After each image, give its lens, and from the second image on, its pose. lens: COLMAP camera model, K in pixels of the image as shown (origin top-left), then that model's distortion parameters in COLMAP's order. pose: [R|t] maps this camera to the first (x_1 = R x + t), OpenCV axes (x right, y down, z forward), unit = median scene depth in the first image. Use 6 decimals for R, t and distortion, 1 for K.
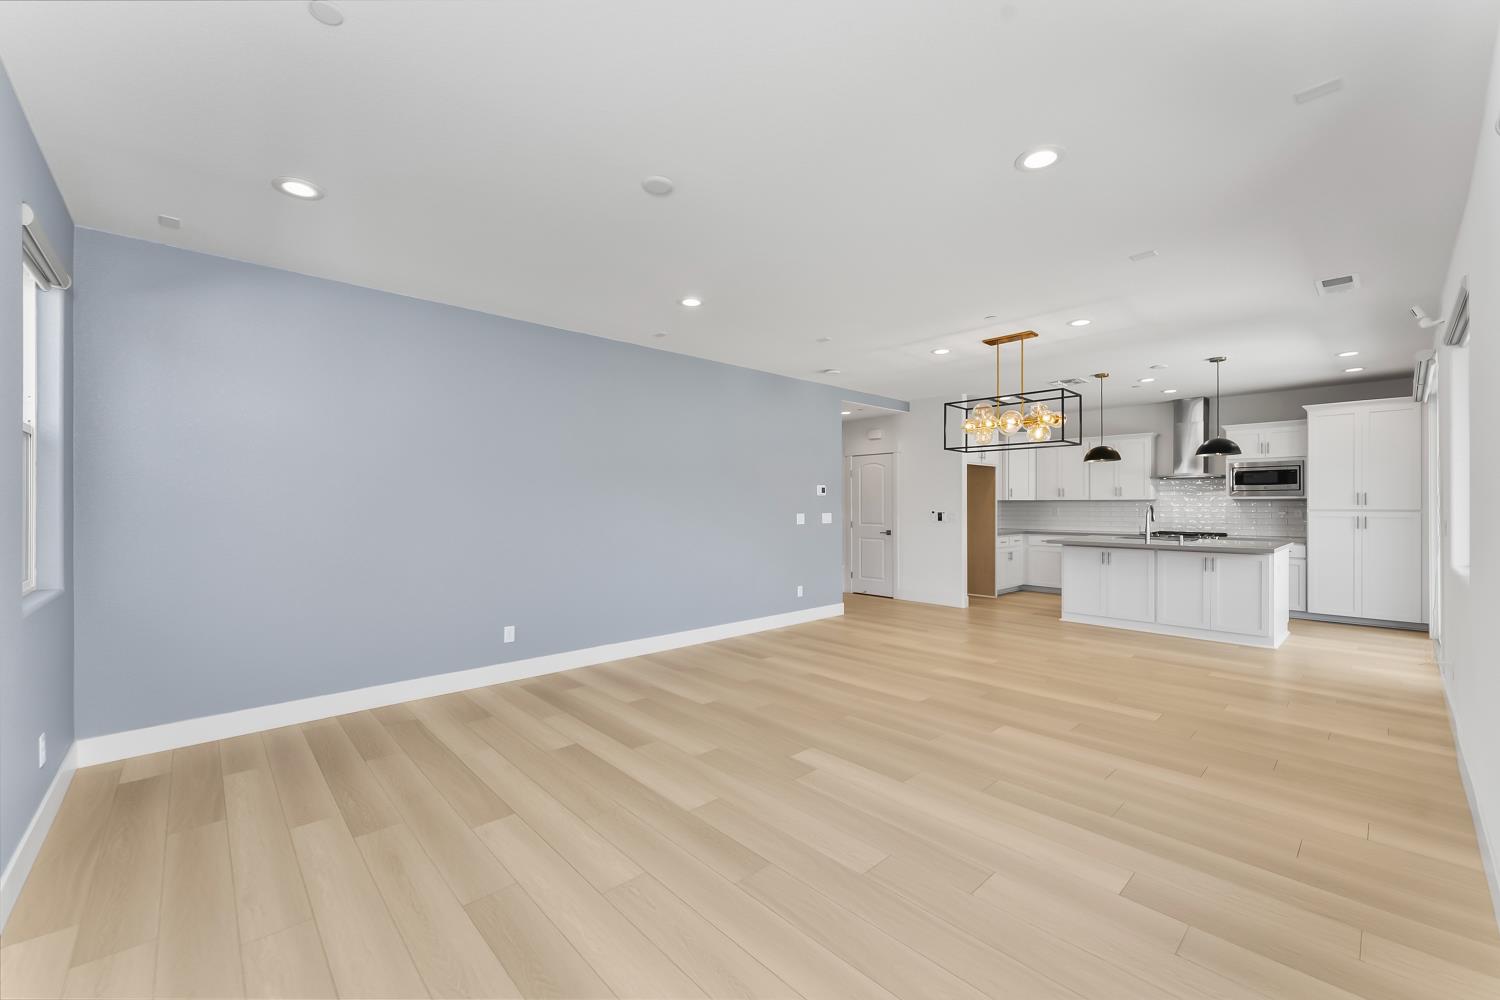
lens RADIAL K [[601.9, 0, 749.5], [0, 601.9, 504.2], [0, 0, 1]] dist [0.007543, -0.000517]
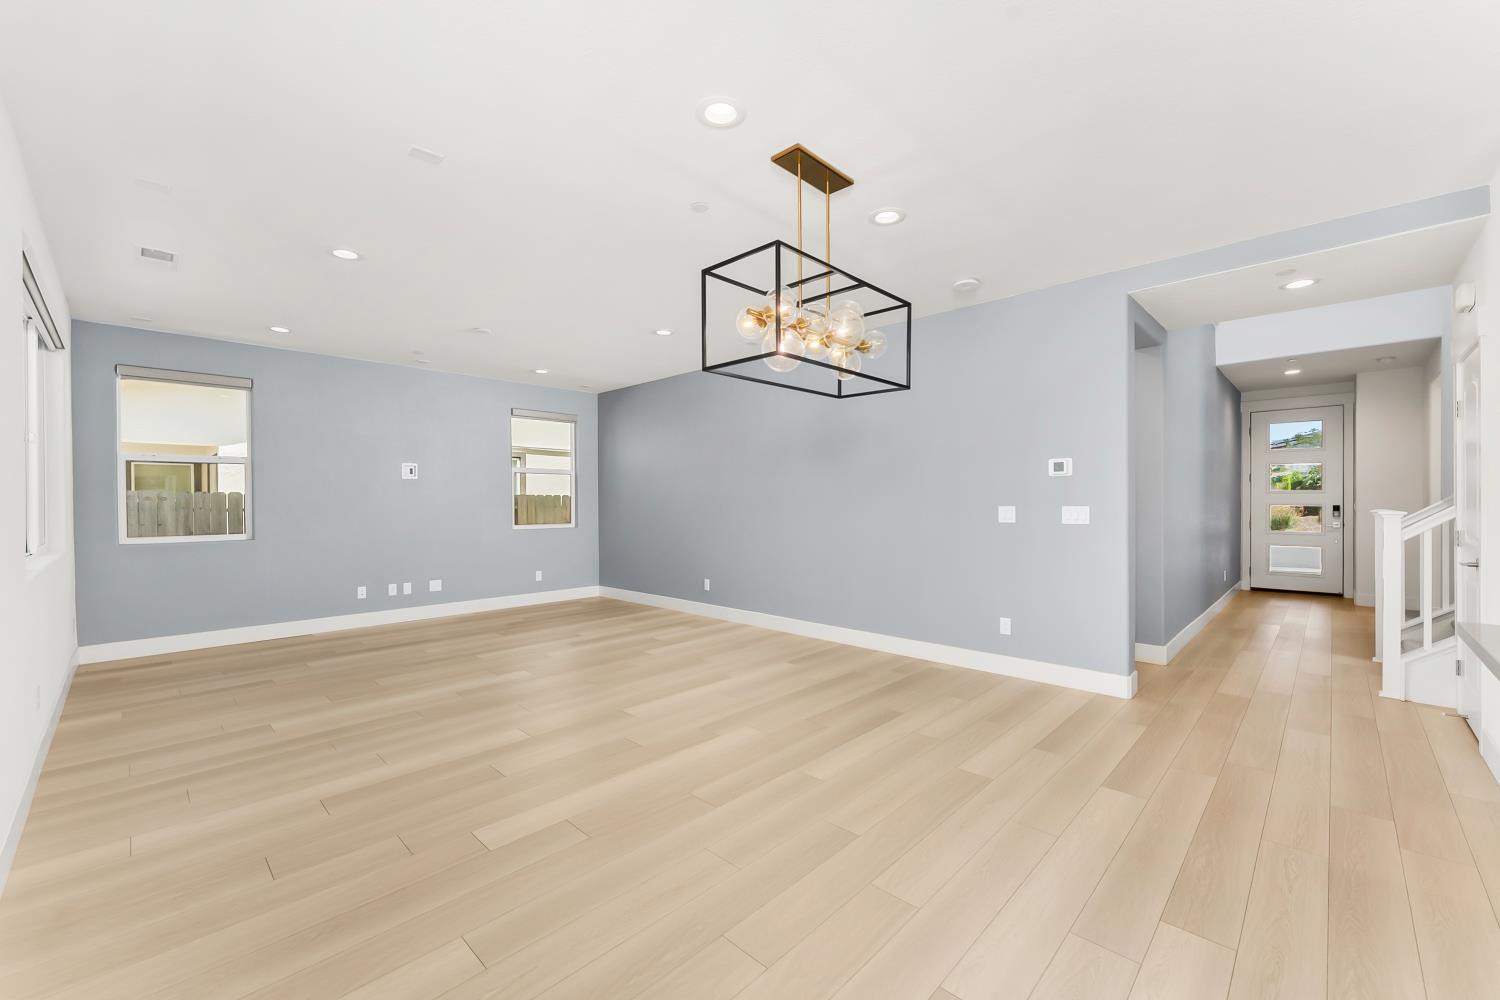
lens RADIAL K [[601.9, 0, 749.4], [0, 601.9, 502.1], [0, 0, 1]] dist [0.007543, -0.000517]
pose [[0.041512, 0.002061, -0.999136, 0.659004], [0.010148, 0.999945, 0.002485, 0.005875], [0.999086, -0.010242, 0.041489, 0.634700]]
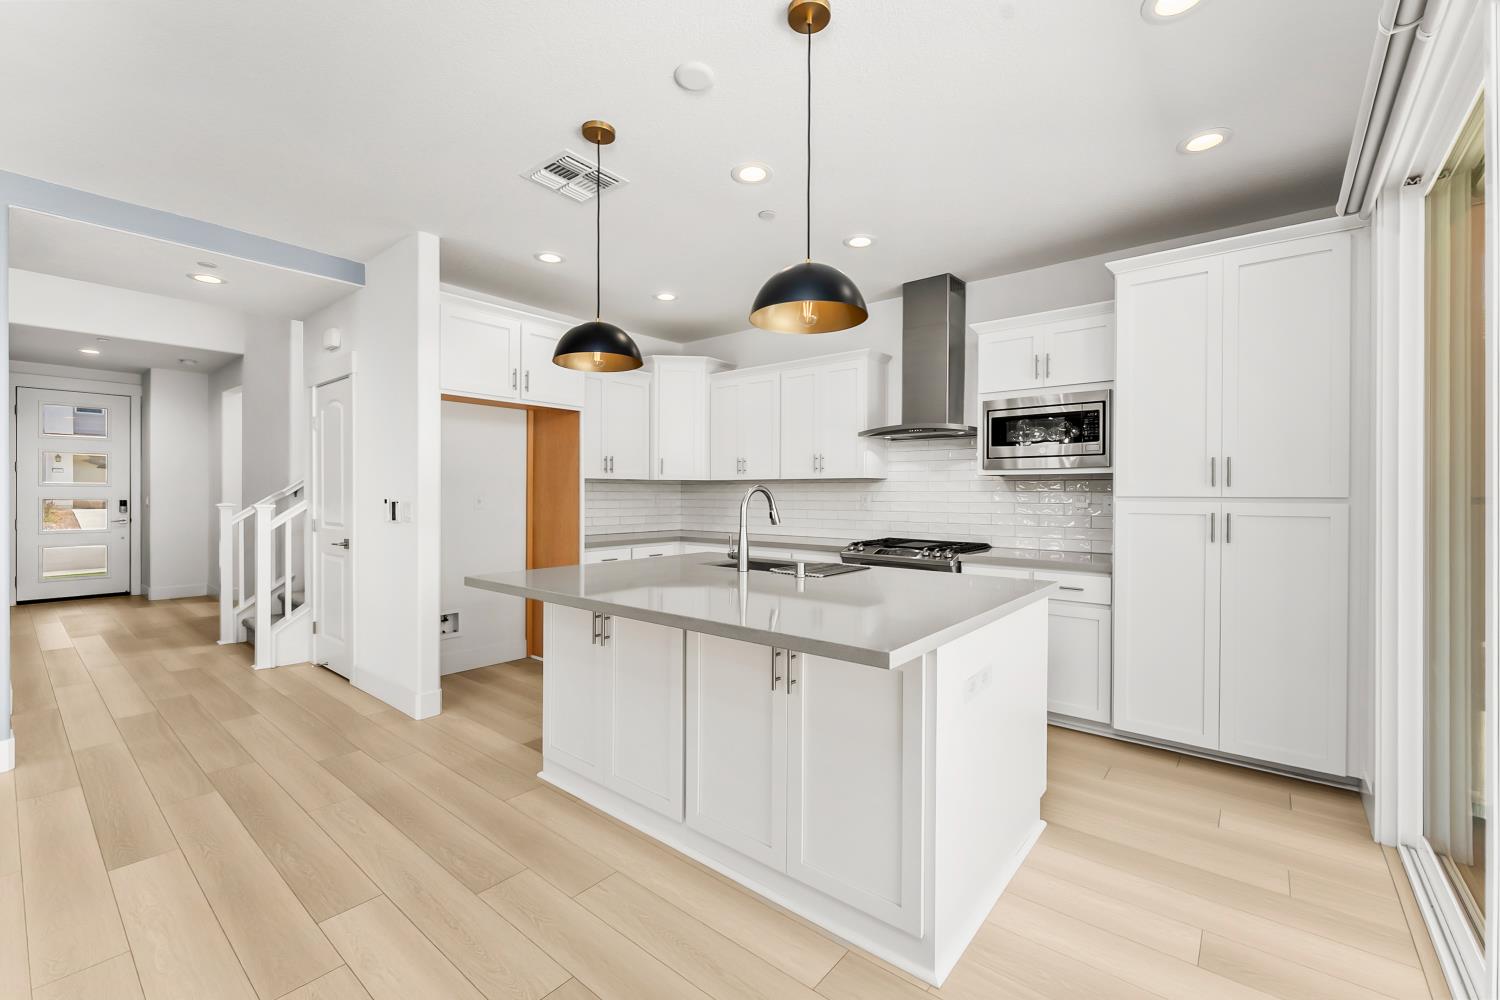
lens RADIAL K [[619.3, 0, 748.6], [0, 619.3, 496.3], [0, 0, 1]] dist [0.005050, -0.000305]
pose [[0.992182, 0.003153, 0.124758, 0.597093], [-0.004117, 0.999964, 0.007474, 0.006024], [-0.124730, -0.007929, 0.992159, 0.579948]]
